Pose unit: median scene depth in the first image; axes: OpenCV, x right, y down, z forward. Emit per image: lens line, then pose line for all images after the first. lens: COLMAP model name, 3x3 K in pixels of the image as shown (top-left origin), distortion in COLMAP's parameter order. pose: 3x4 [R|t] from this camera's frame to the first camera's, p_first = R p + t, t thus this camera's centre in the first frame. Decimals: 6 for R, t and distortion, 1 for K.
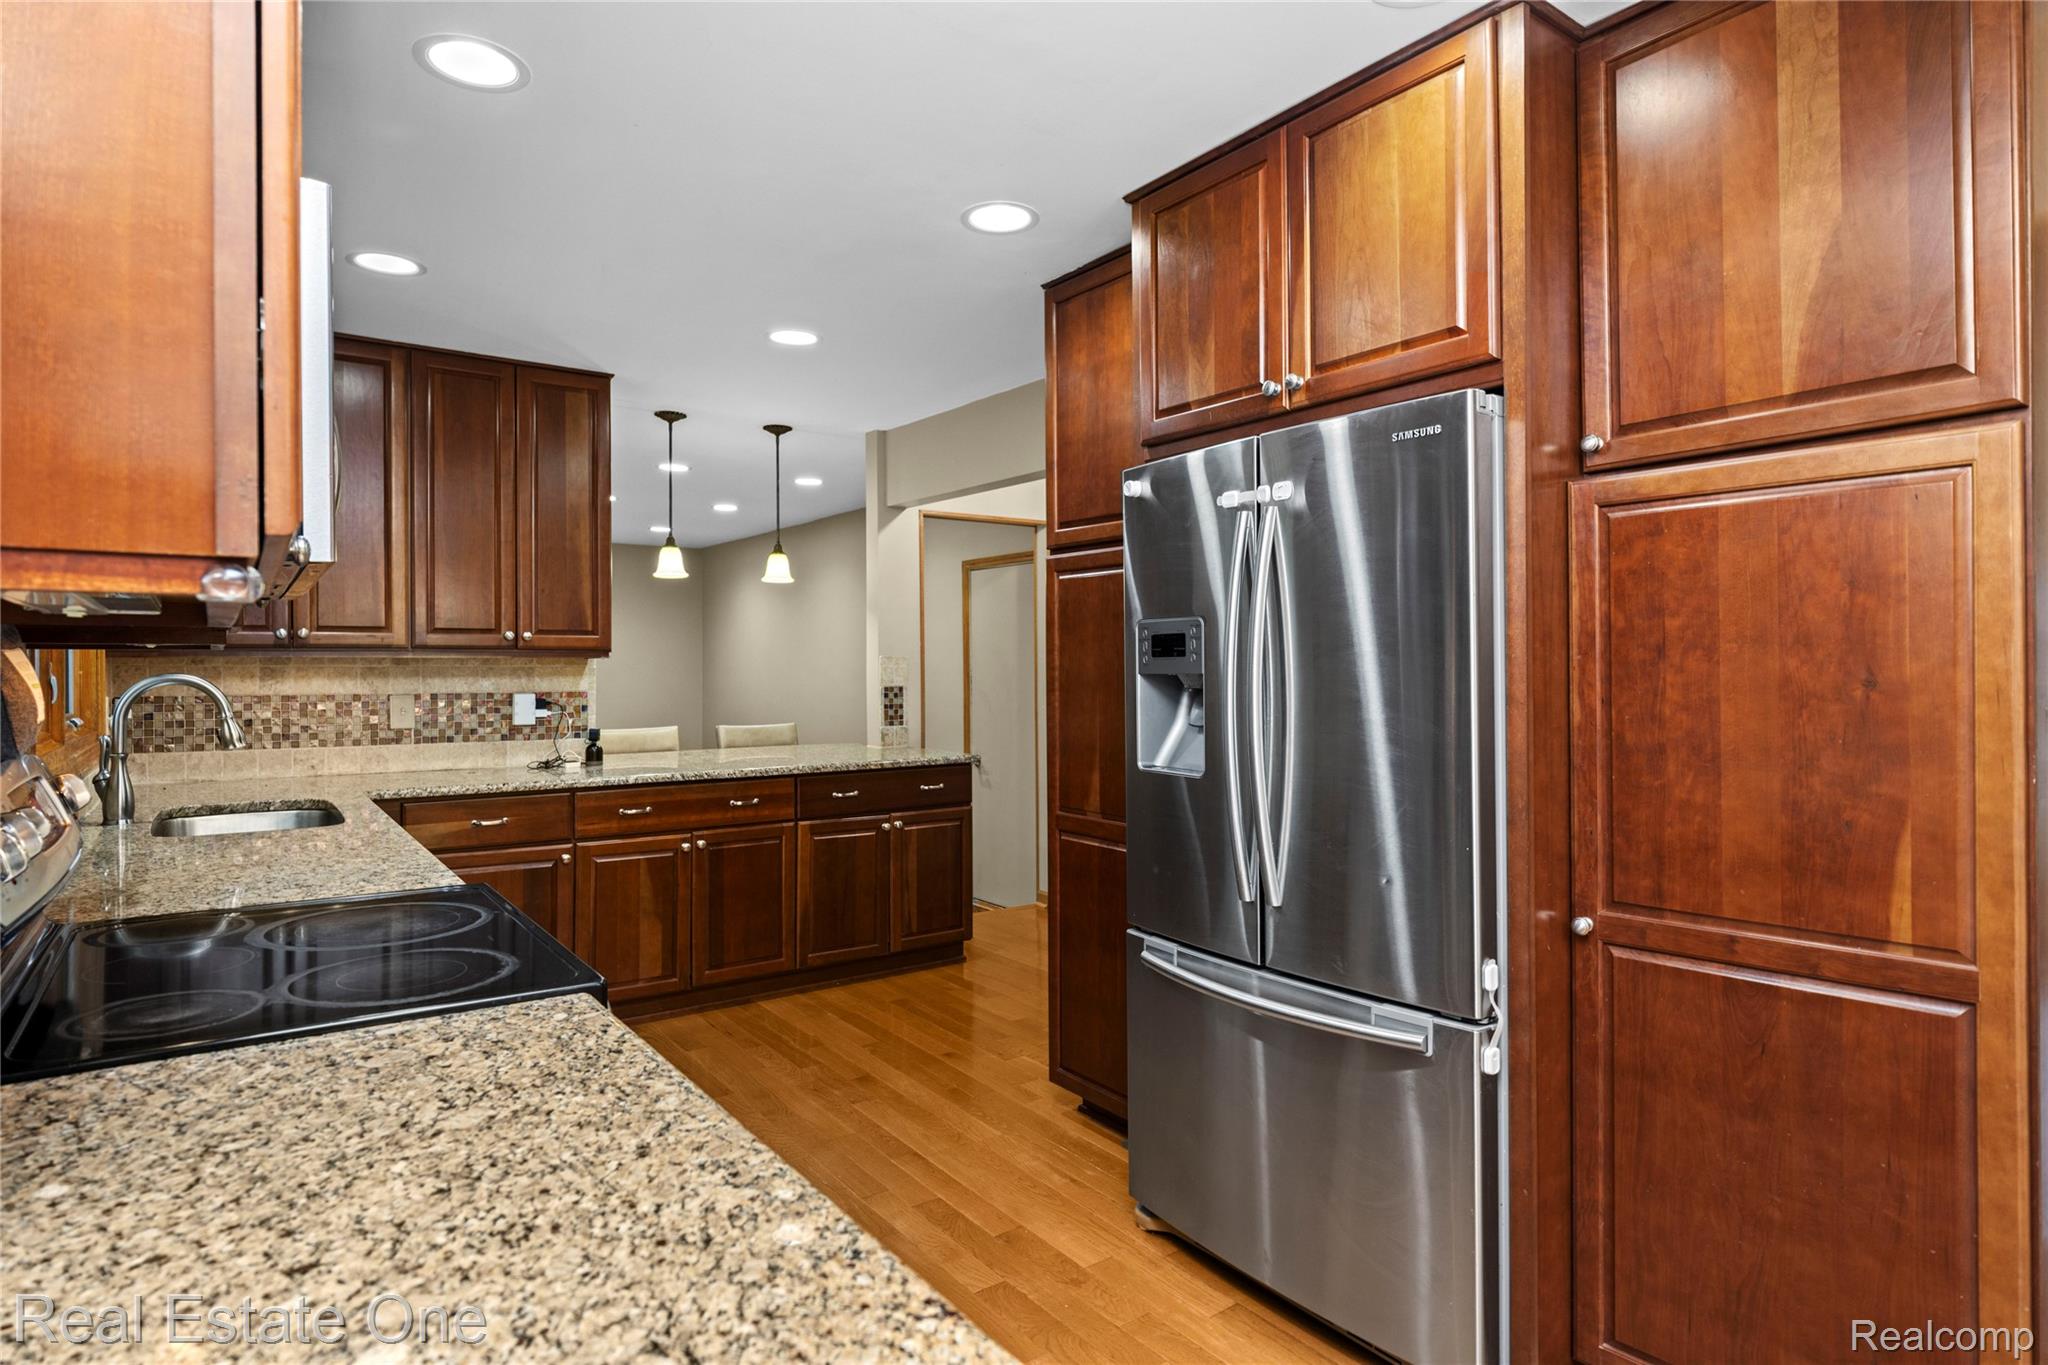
lens RADIAL K [[1126.3, 0, 1024.0], [0, 1126.3, 682.5], [0, 0, 1]] dist [0.000511, 0.000066]
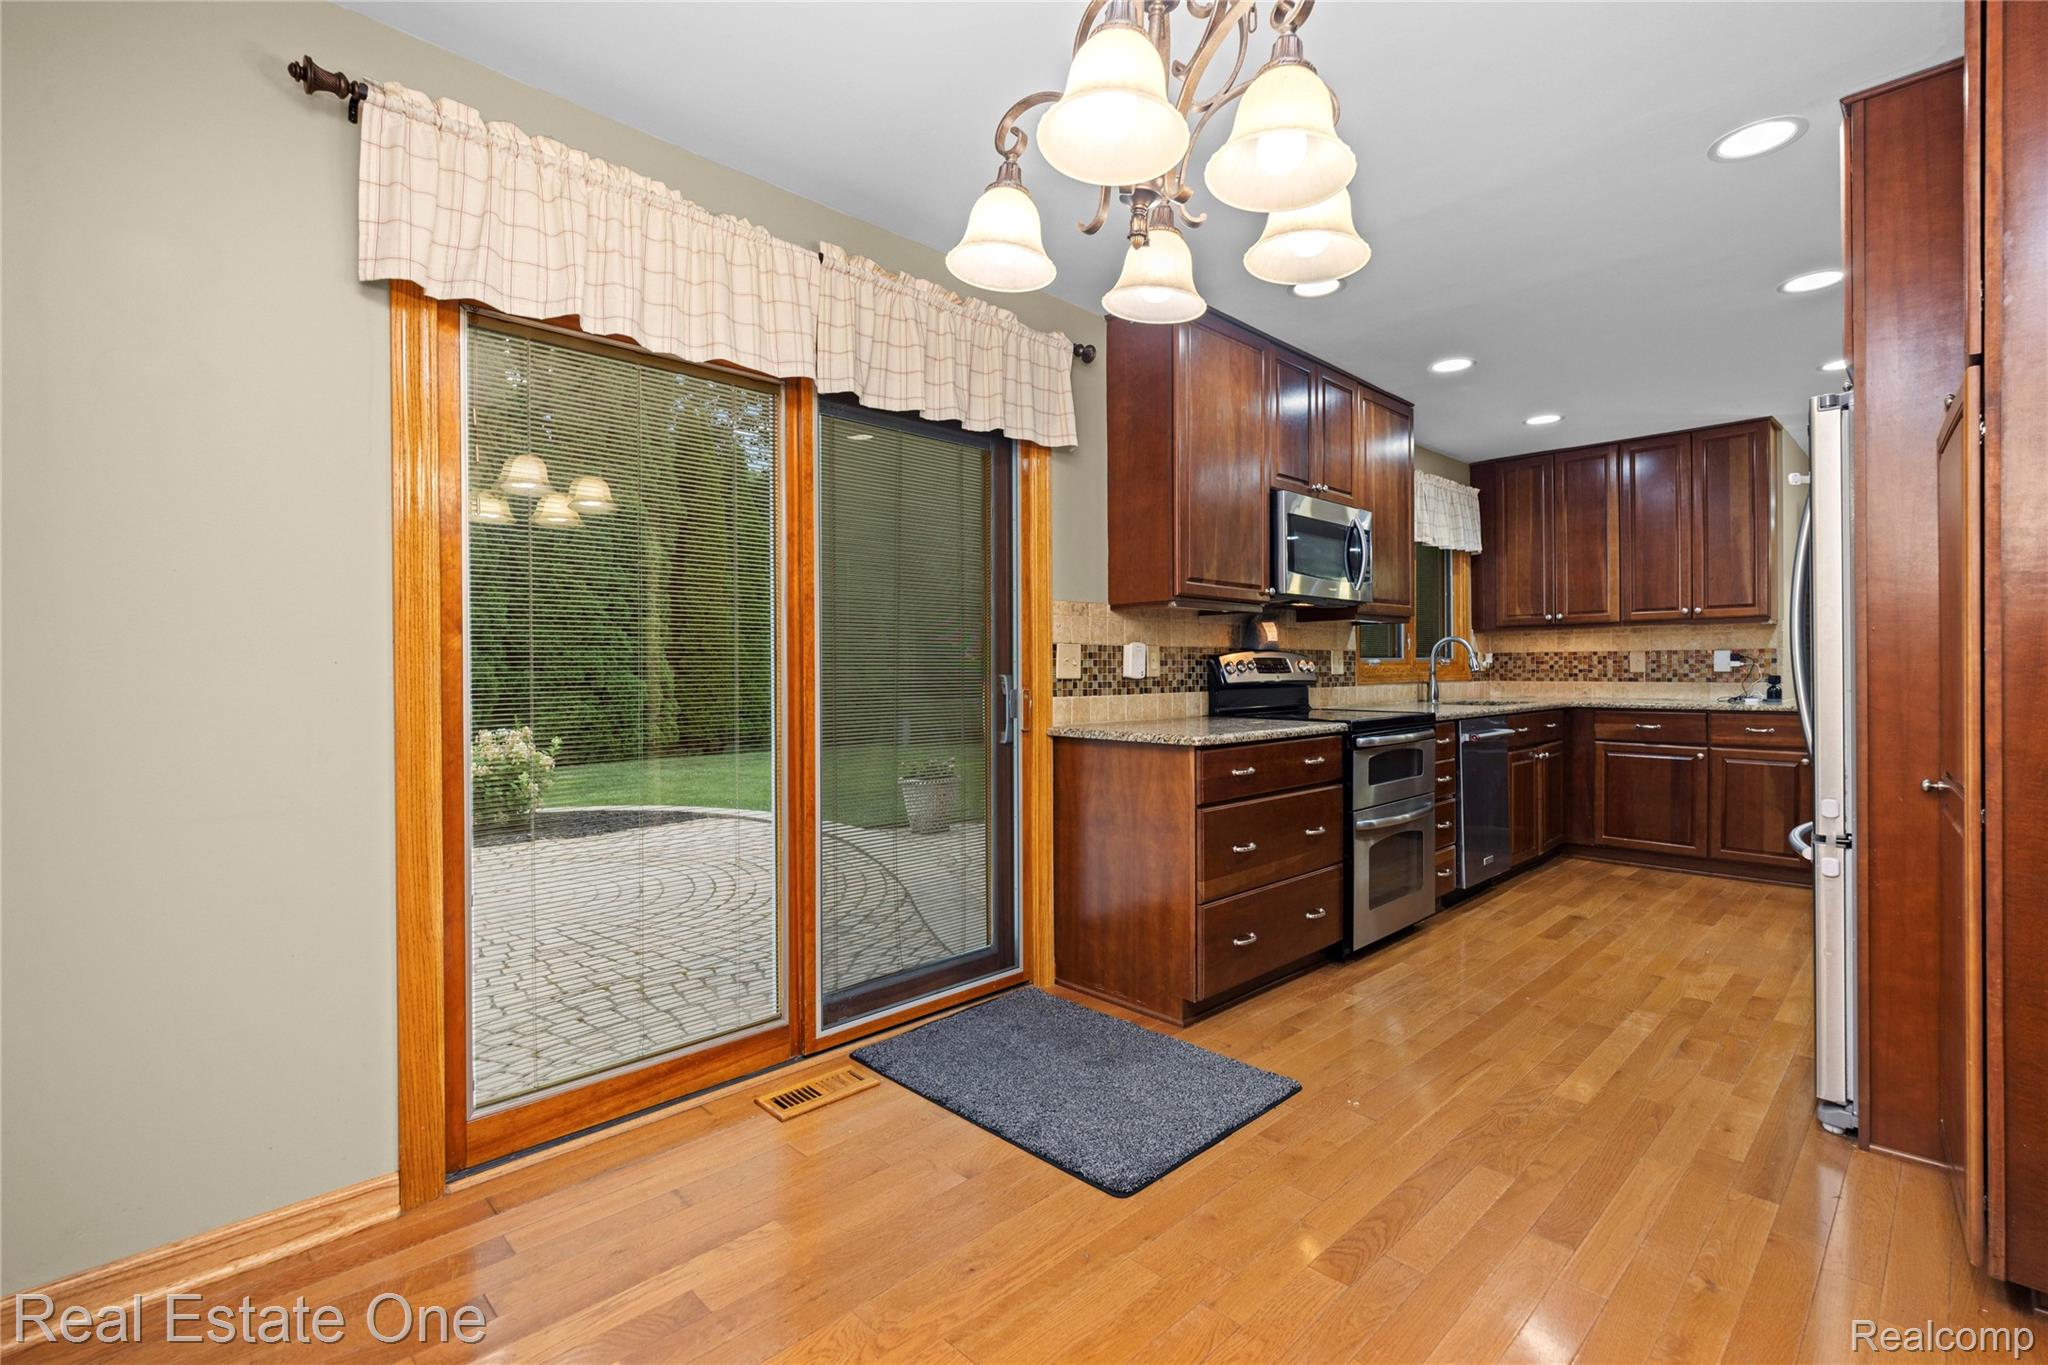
lens RADIAL K [[918.5, 0, 1024.0], [0, 918.5, 682.5], [0, 0, 1]] dist [0.021990, 0.000054]
pose [[0.156129, 0.015665, -0.987612, 0.627233], [-0.008070, 0.999861, 0.014583, 0.042820], [0.987704, 0.005693, 0.156233, -0.085163]]
